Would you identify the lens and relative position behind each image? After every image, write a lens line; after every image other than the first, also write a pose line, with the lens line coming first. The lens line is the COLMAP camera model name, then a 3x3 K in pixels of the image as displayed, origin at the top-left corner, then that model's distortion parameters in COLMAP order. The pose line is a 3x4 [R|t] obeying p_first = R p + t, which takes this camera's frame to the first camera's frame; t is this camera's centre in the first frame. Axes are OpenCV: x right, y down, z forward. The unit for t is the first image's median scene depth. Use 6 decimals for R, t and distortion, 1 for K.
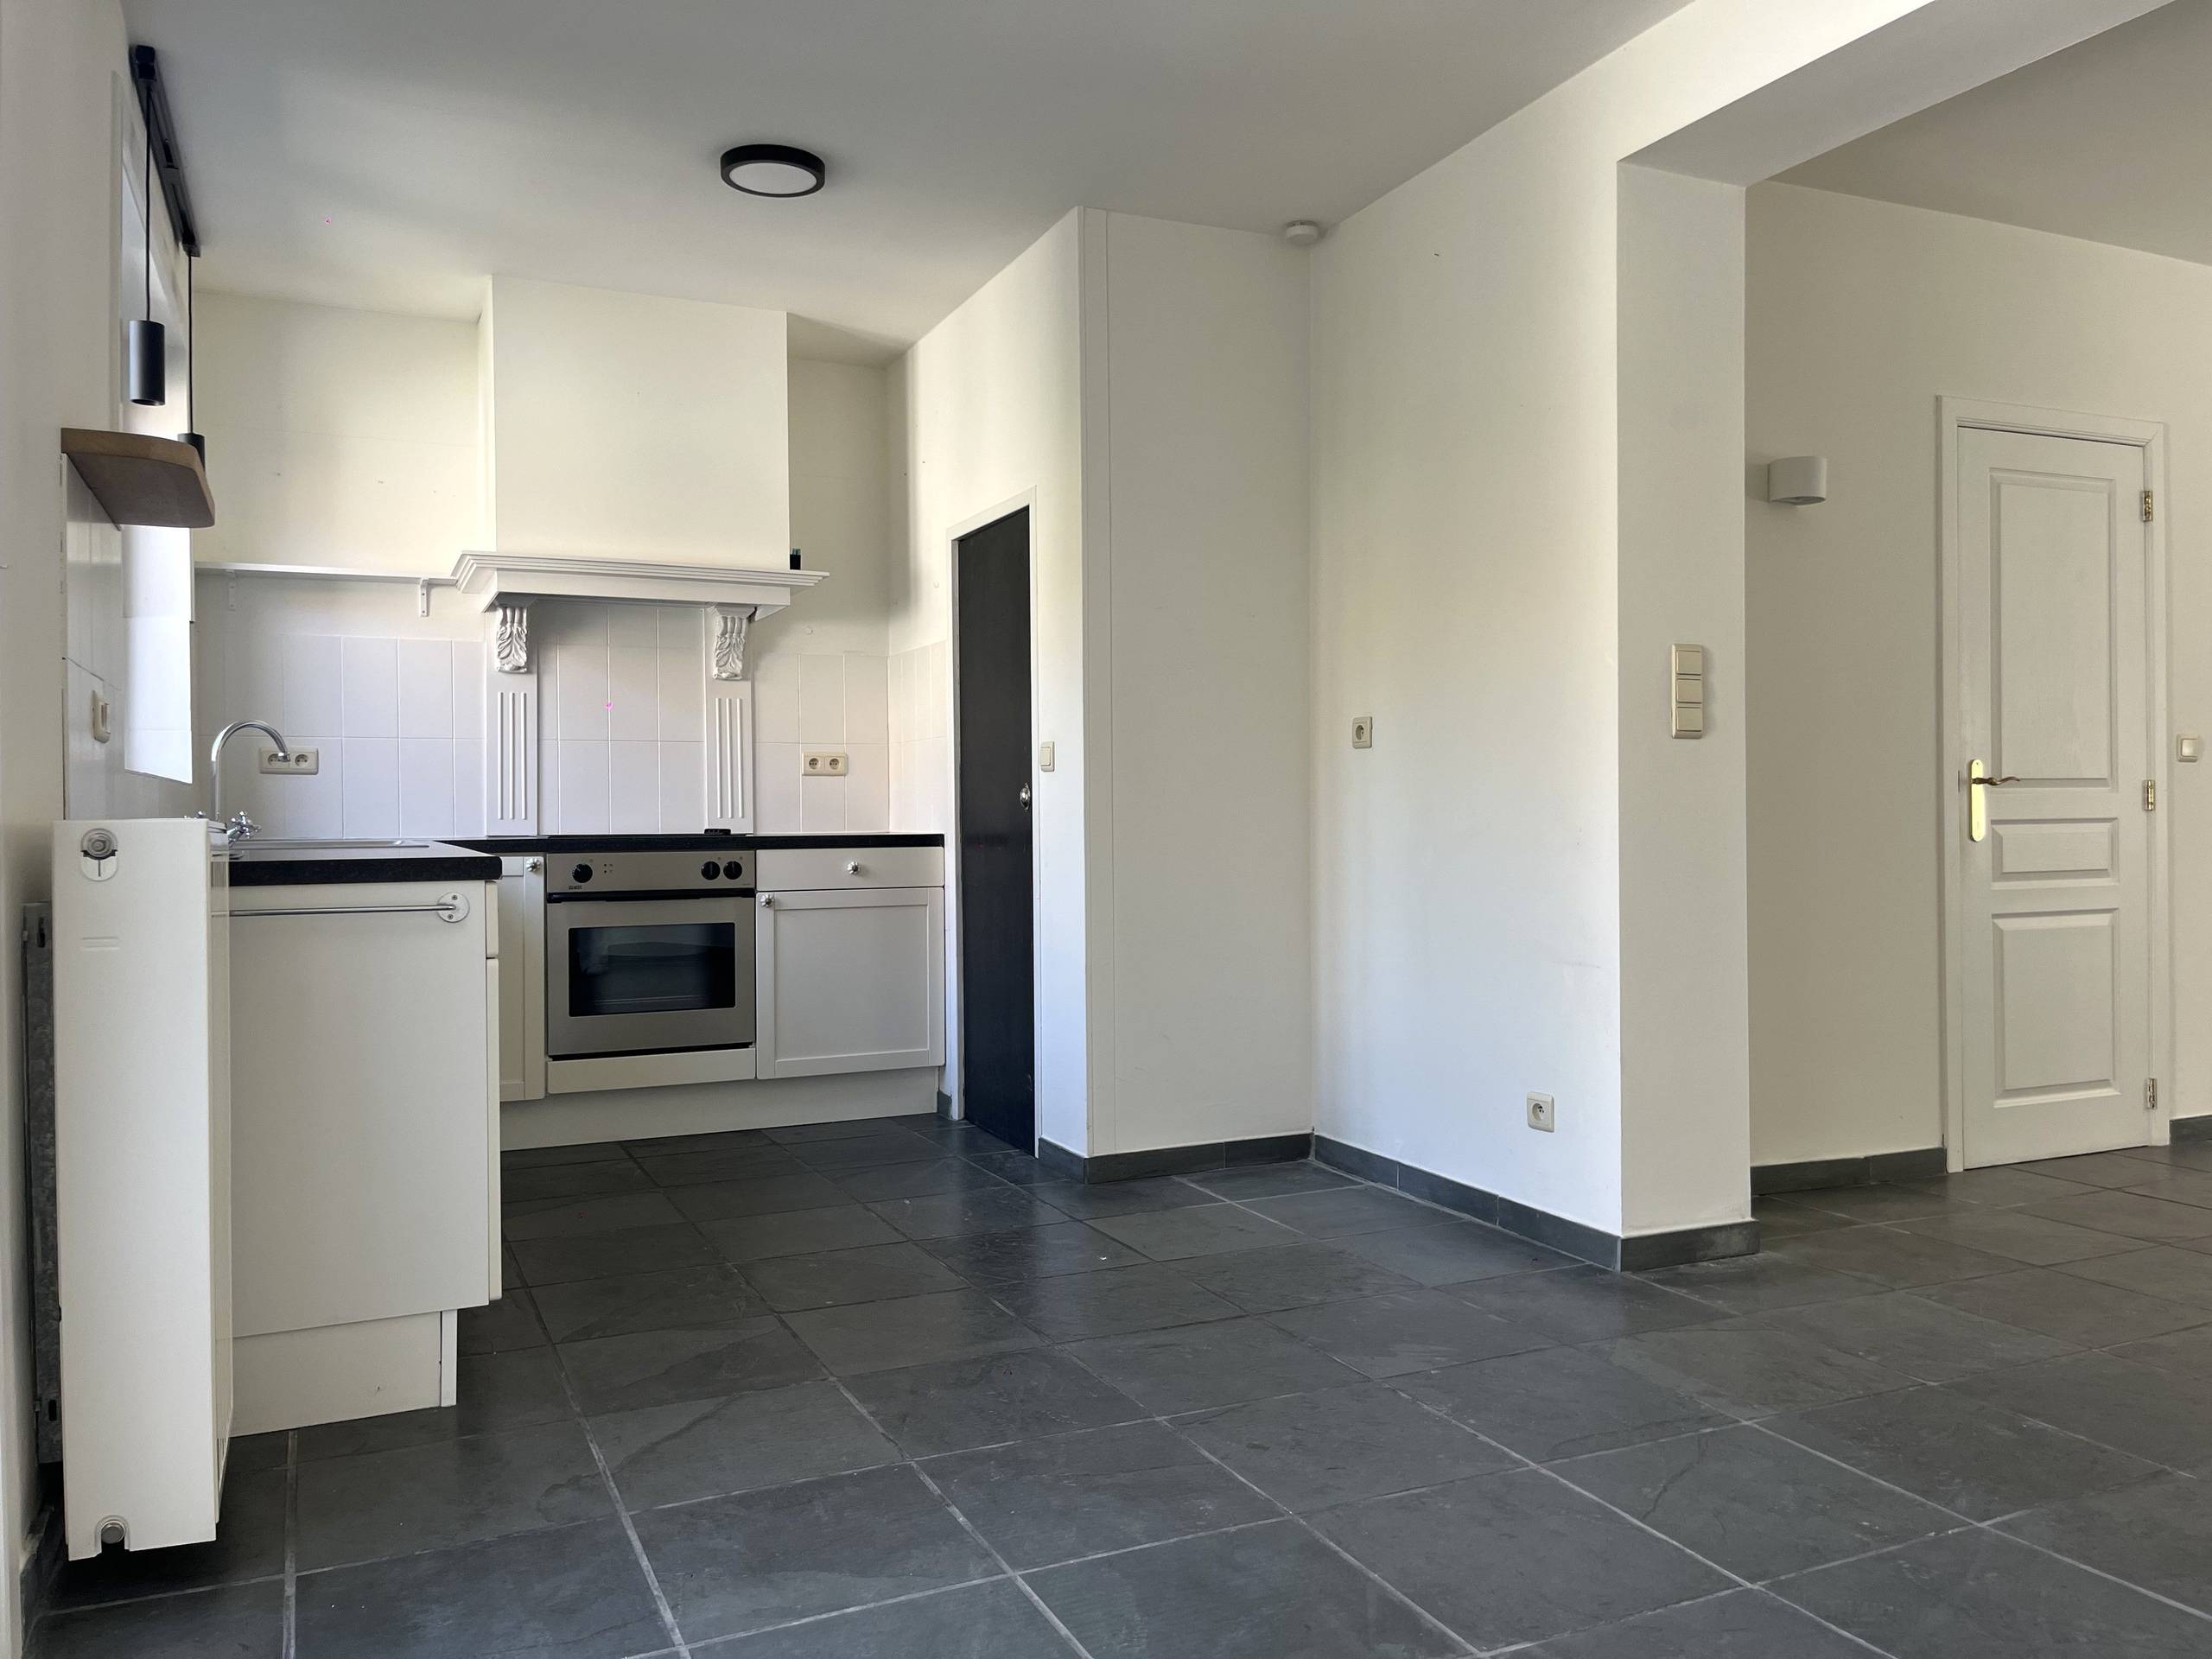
lens RADIAL K [[1743.8, 0, 1092.6], [0, 1743.8, 810.5], [0, 0, 1]] dist [0.029736, -0.018611]
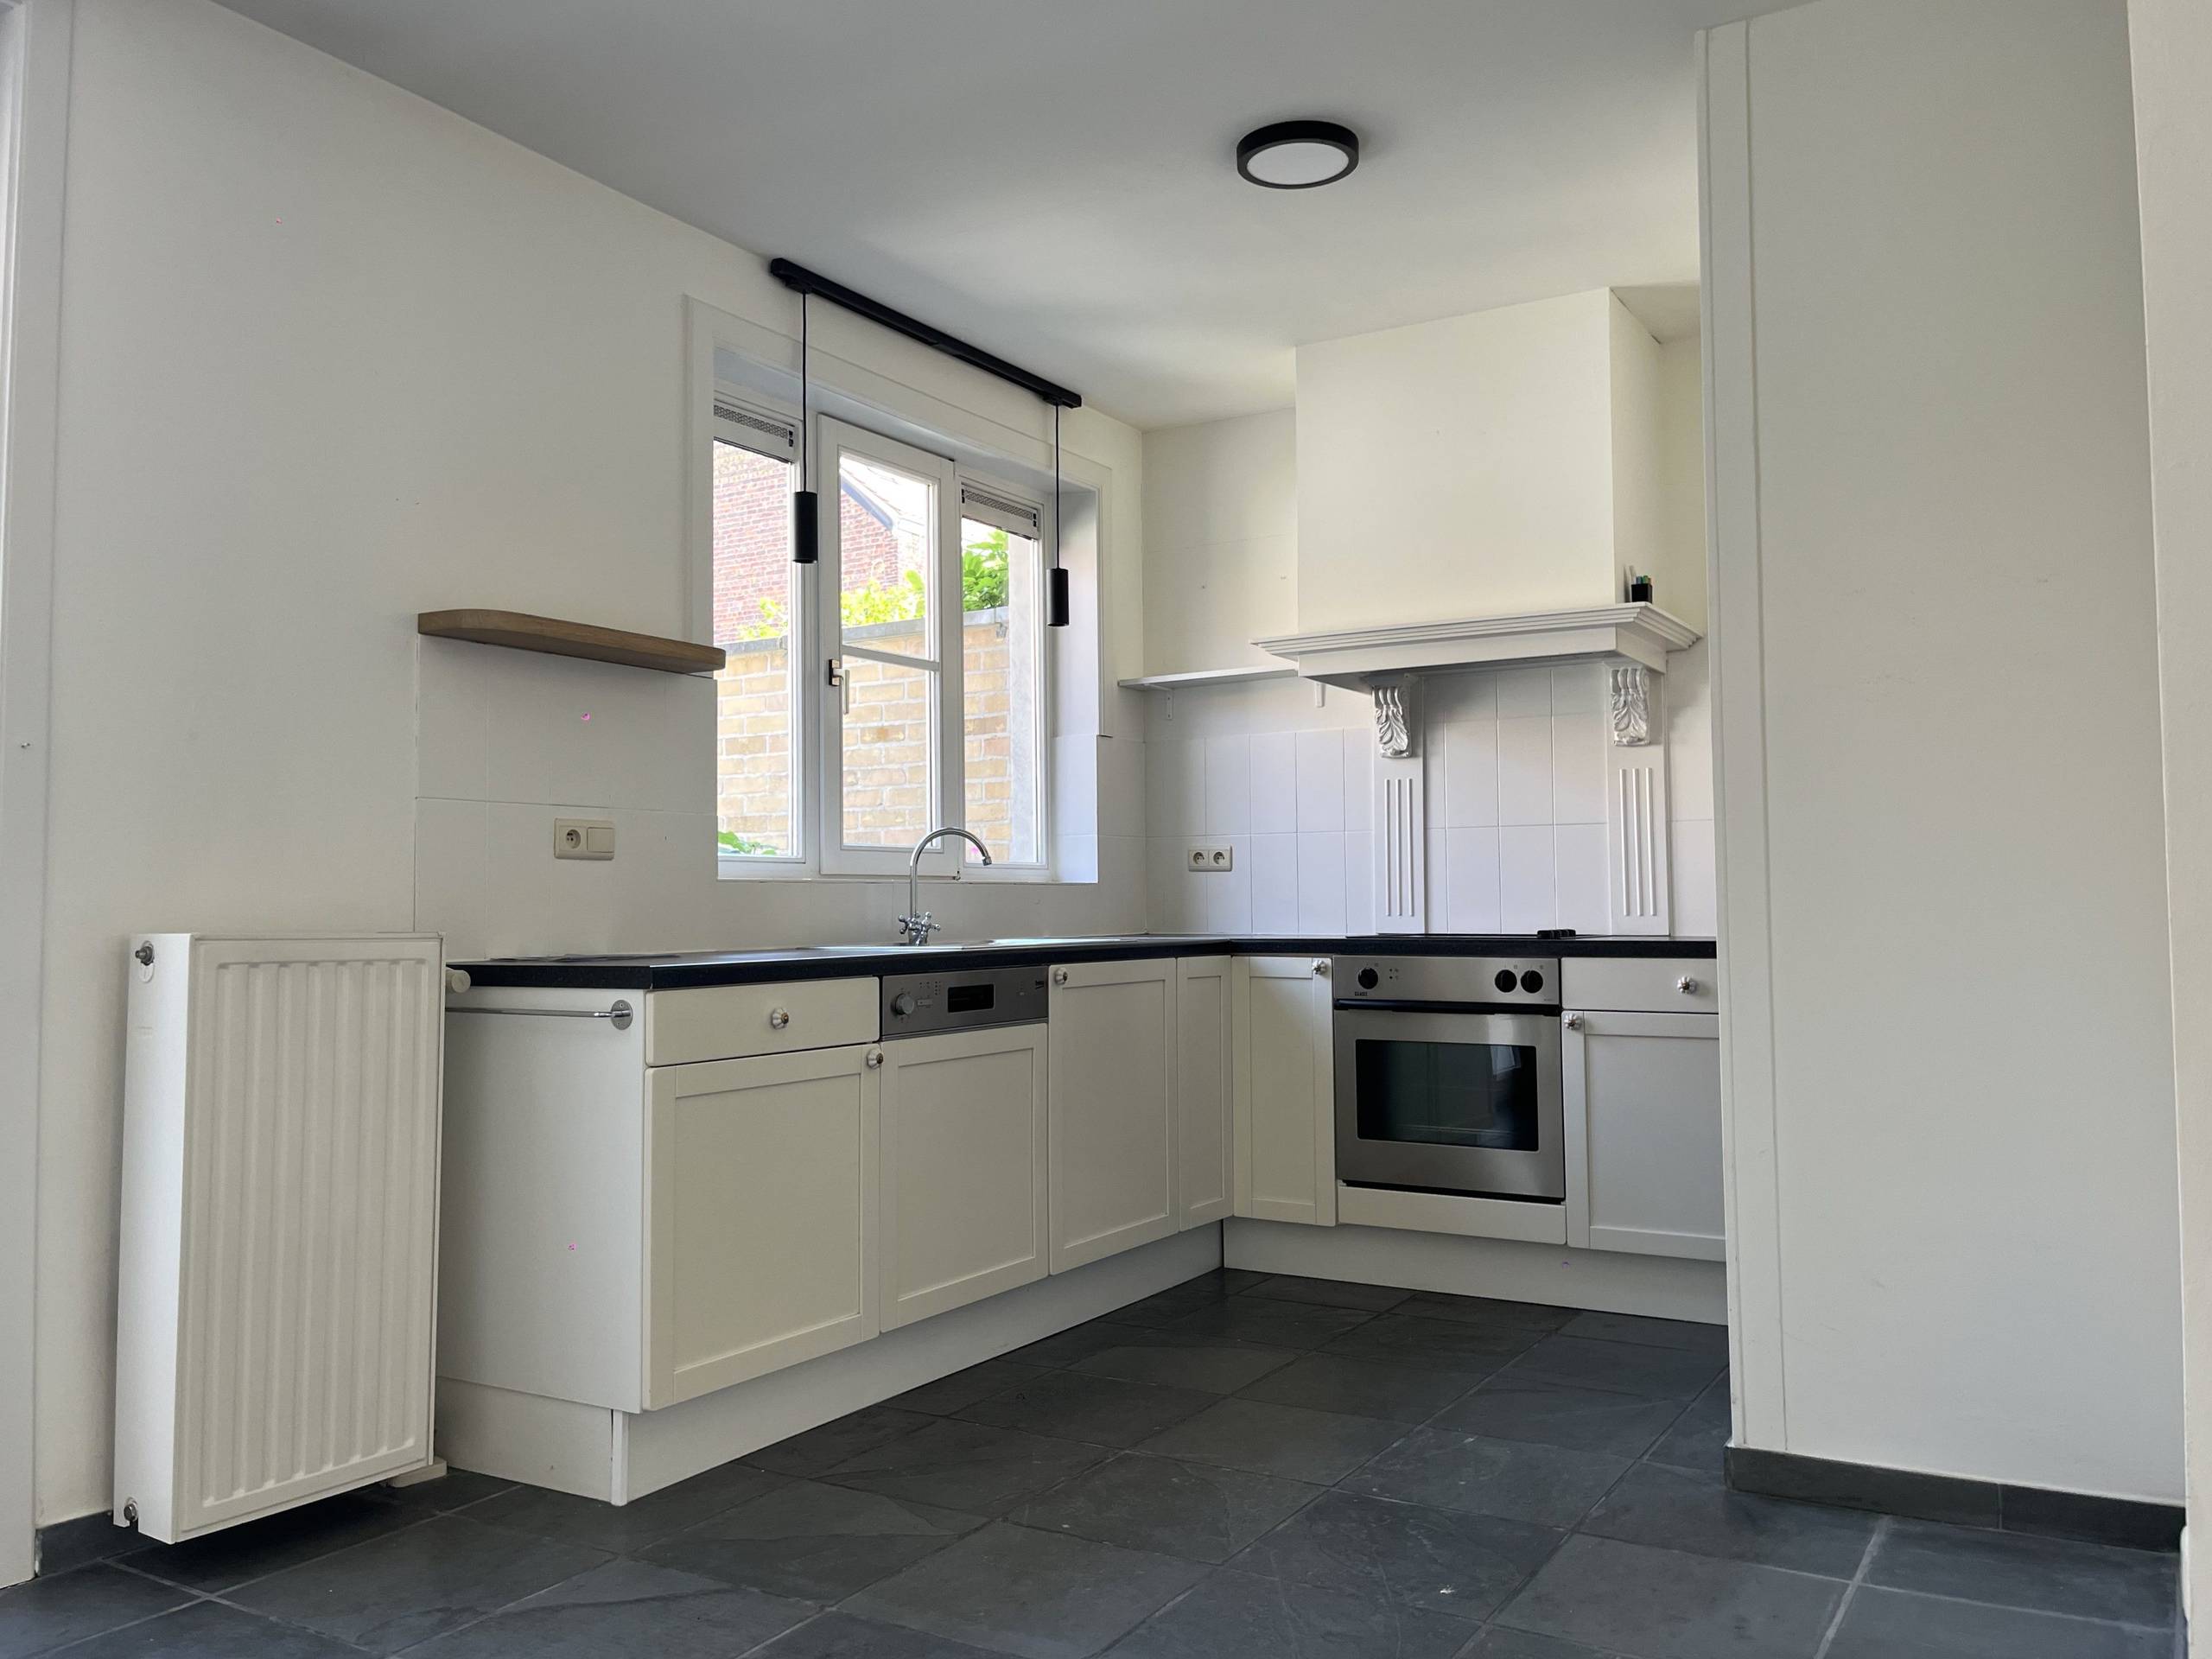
lens RADIAL K [[1743.8, 0, 1094.9], [0, 1743.8, 841.0], [0, 0, 1]] dist [0.029736, -0.018611]
pose [[0.541501, -0.029626, -0.840178, 0.370051], [0.006098, 0.999491, -0.031313, -0.007216], [0.840678, 0.011833, 0.541406, 0.383596]]
